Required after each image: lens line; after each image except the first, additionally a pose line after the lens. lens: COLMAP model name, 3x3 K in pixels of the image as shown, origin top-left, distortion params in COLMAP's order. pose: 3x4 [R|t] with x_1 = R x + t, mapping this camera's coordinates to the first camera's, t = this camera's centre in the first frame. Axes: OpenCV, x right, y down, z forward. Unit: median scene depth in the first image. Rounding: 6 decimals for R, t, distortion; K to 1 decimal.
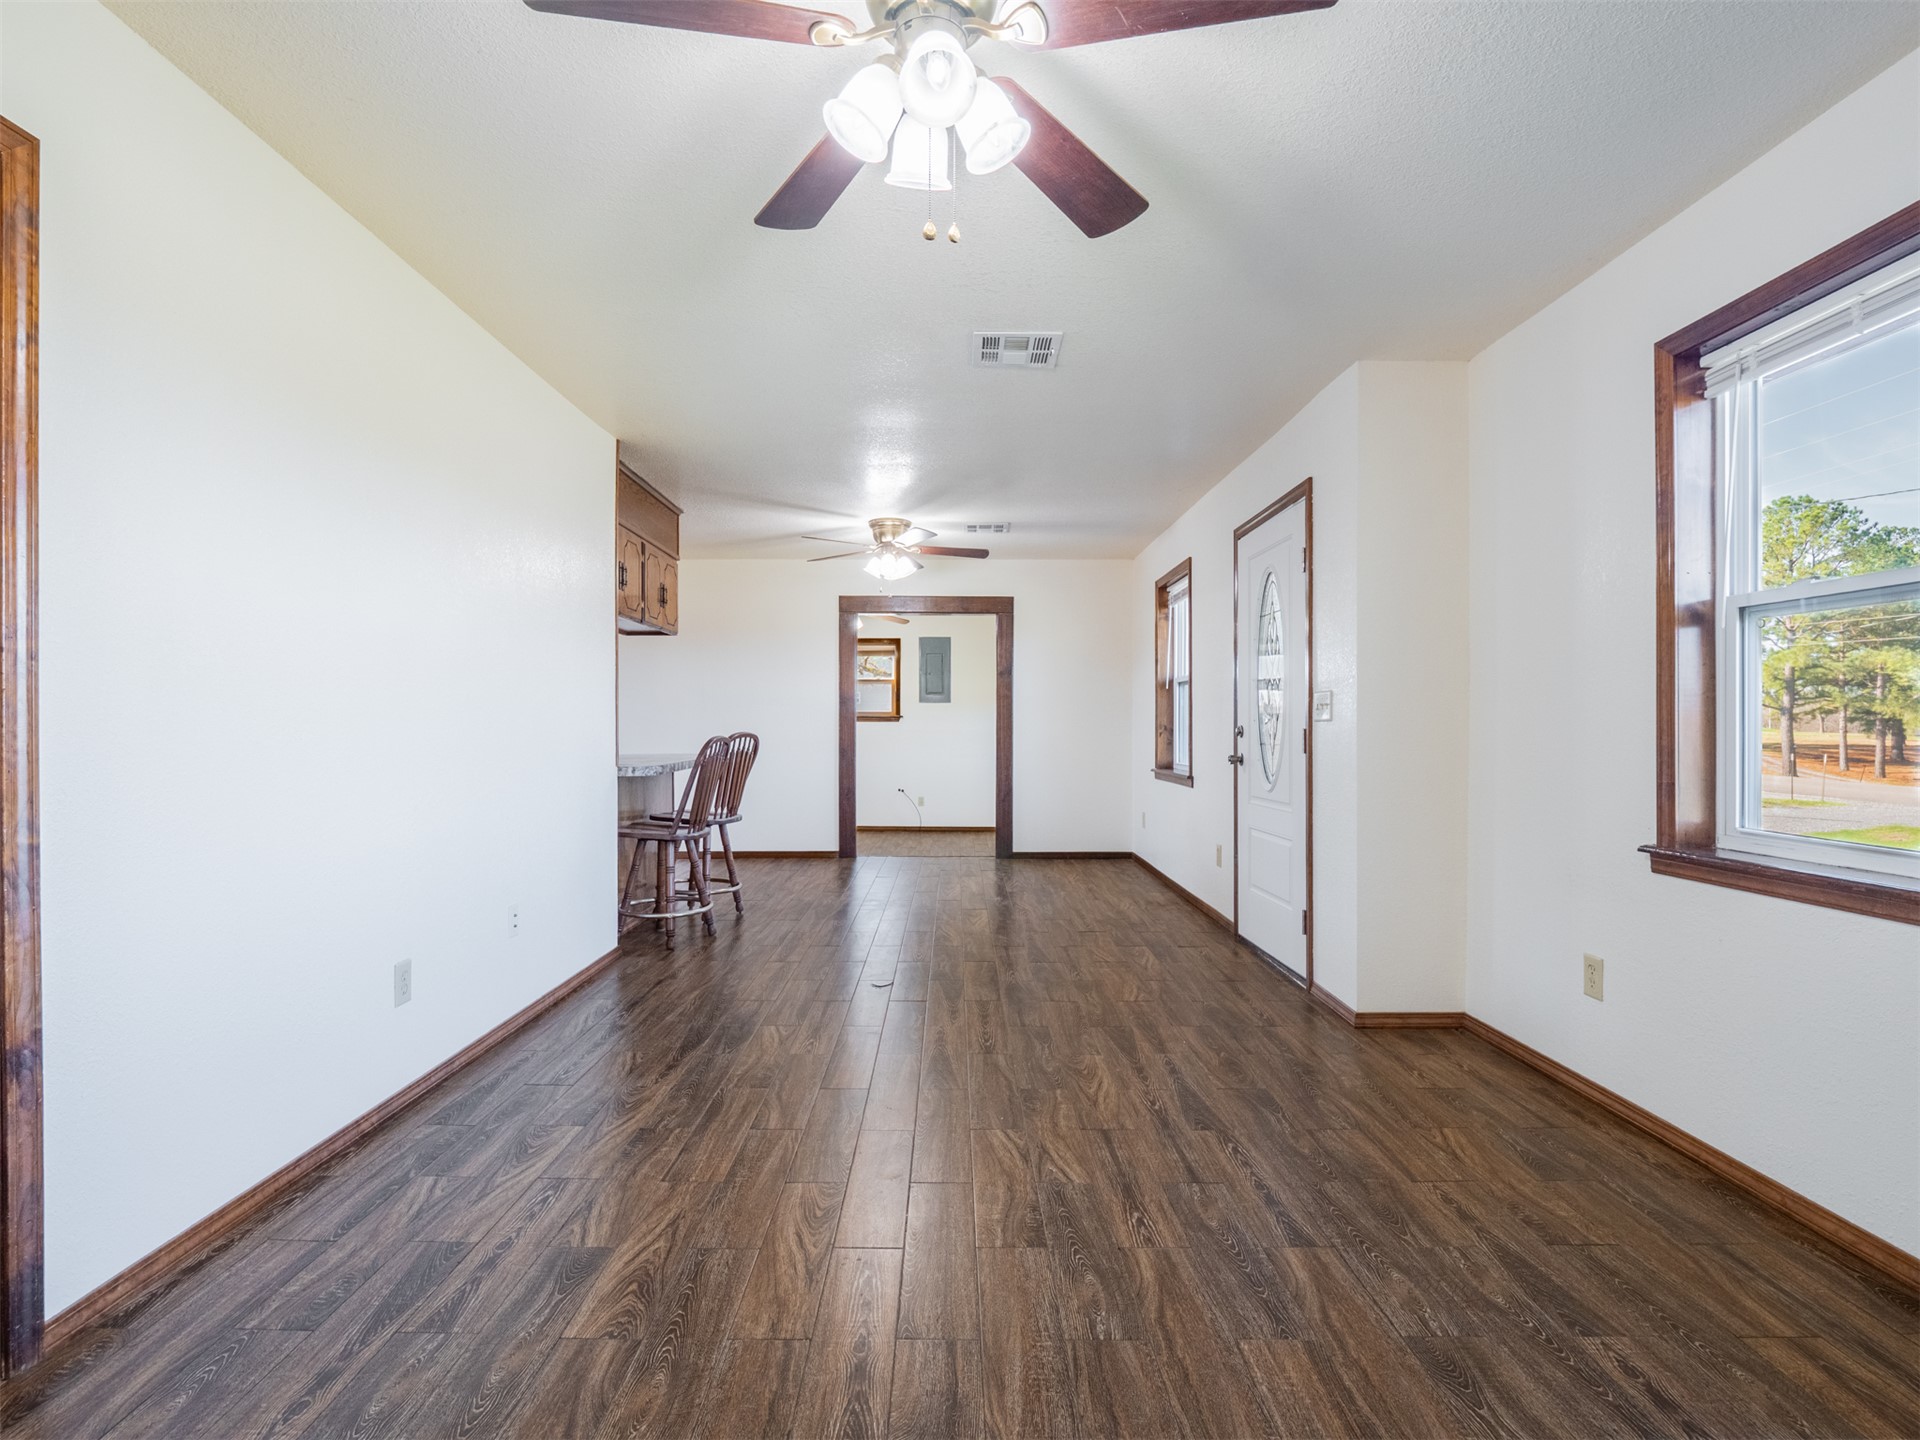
lens RADIAL K [[955.2, 0, 945.7], [0, 955.2, 727.0], [0, 0, 1]] dist [-0.001255, -0.007992]
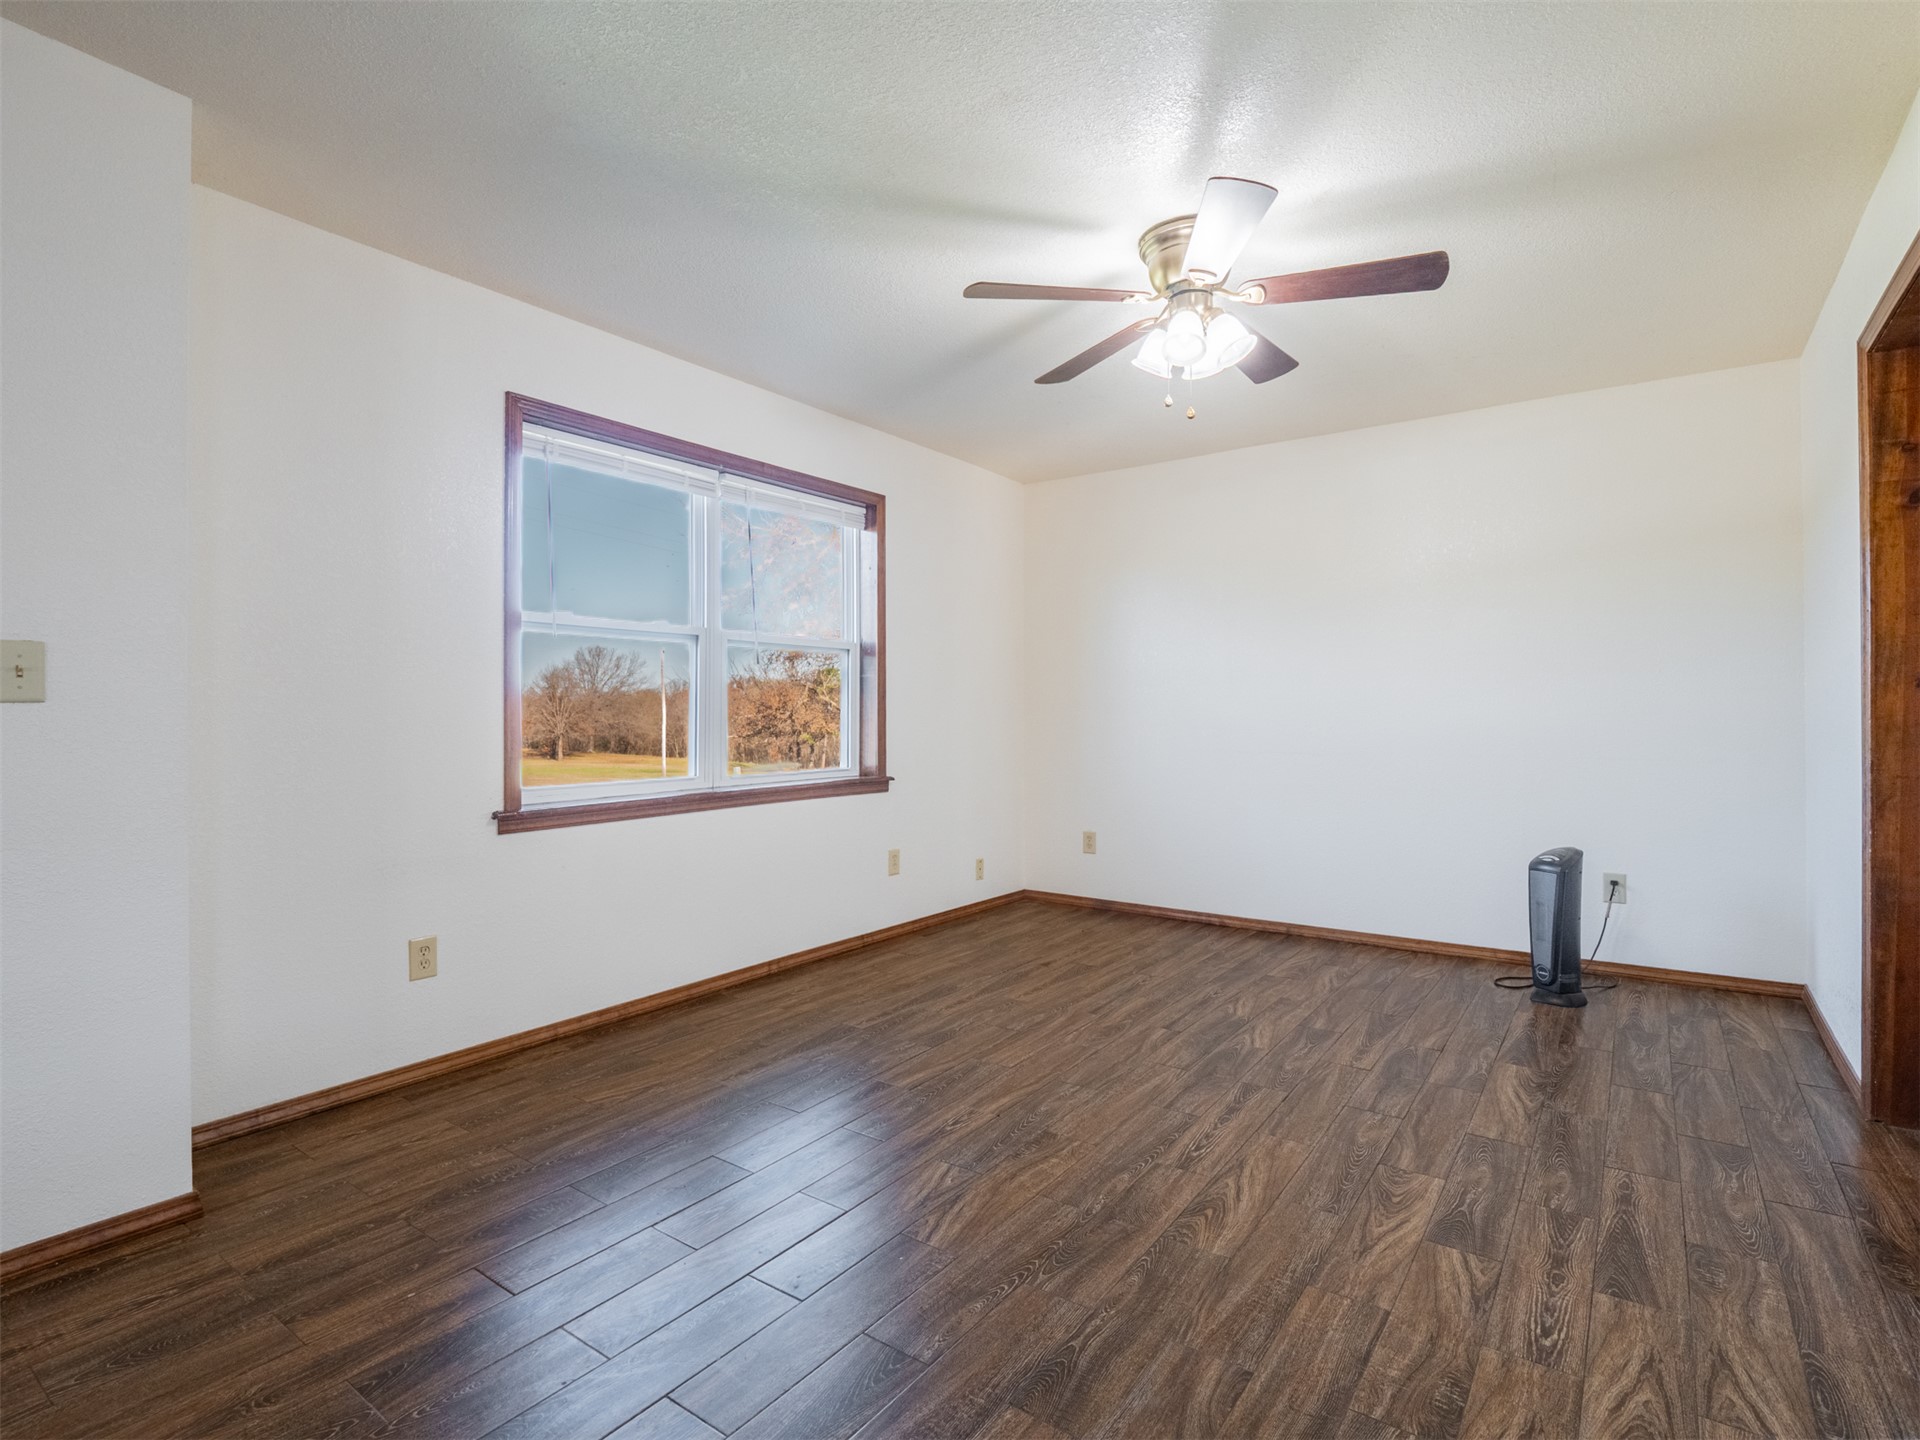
lens RADIAL K [[958.6, 0, 965.9], [0, 958.6, 712.4], [0, 0, 1]] dist [0.001051, -0.011648]
pose [[-0.818694, -0.001918, 0.574227, -0.319770], [0.001265, 0.999986, 0.005142, -0.003388], [-0.574229, 0.004936, -0.818680, 1.267336]]
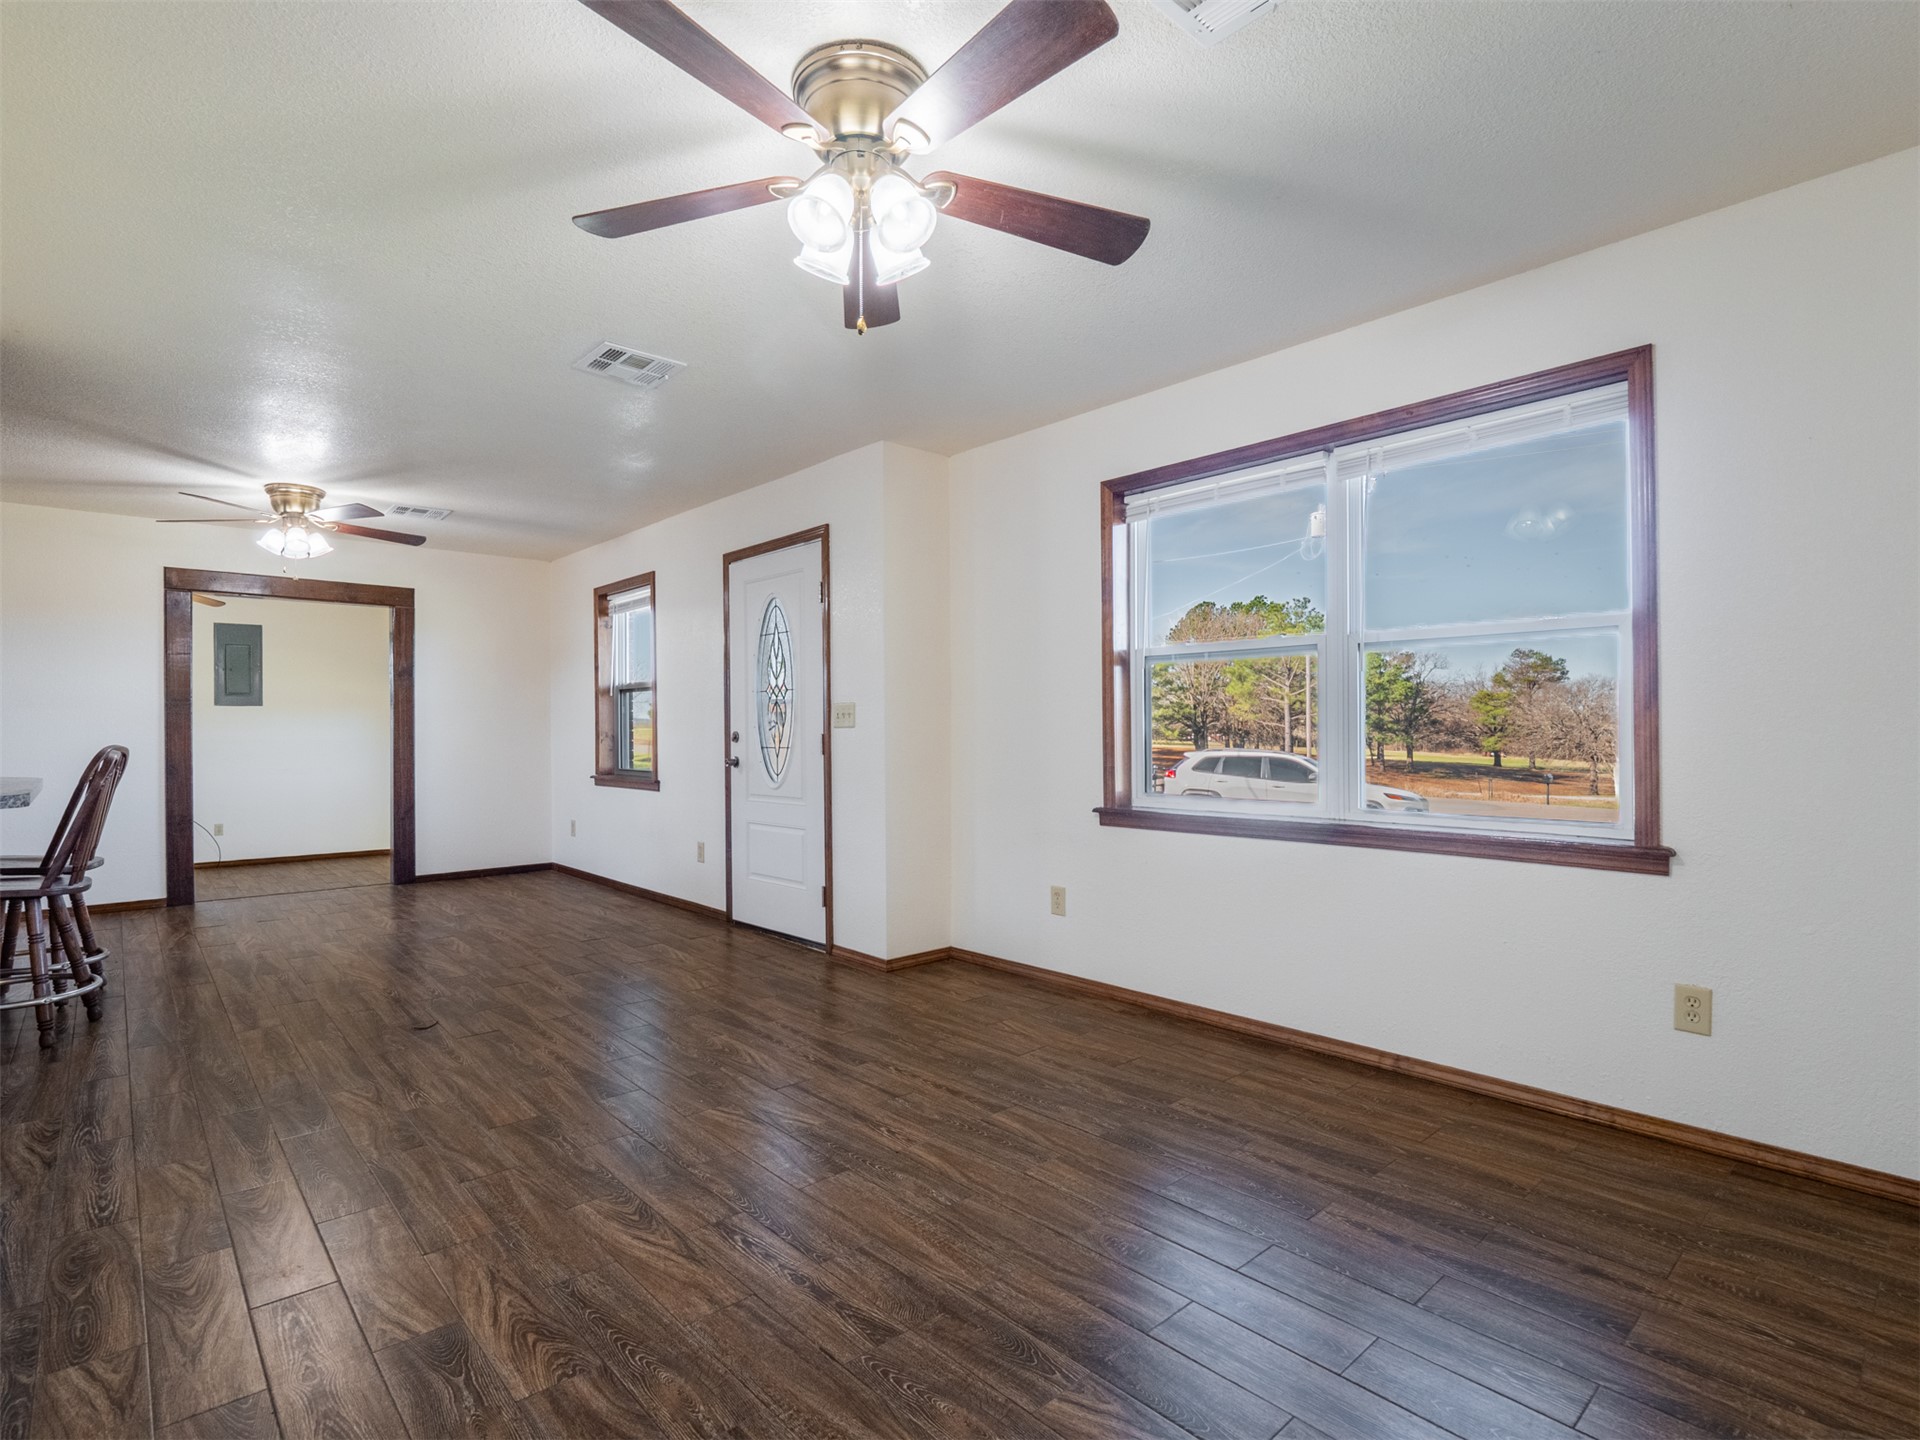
lens RADIAL K [[955.2, 0, 945.7], [0, 955.2, 727.0], [0, 0, 1]] dist [-0.001255, -0.007992]
pose [[0.742371, -0.004338, 0.669975, -0.367627], [0.007816, 0.999967, -0.002186, -0.003476], [-0.669943, 0.006859, 0.742381, 0.016901]]
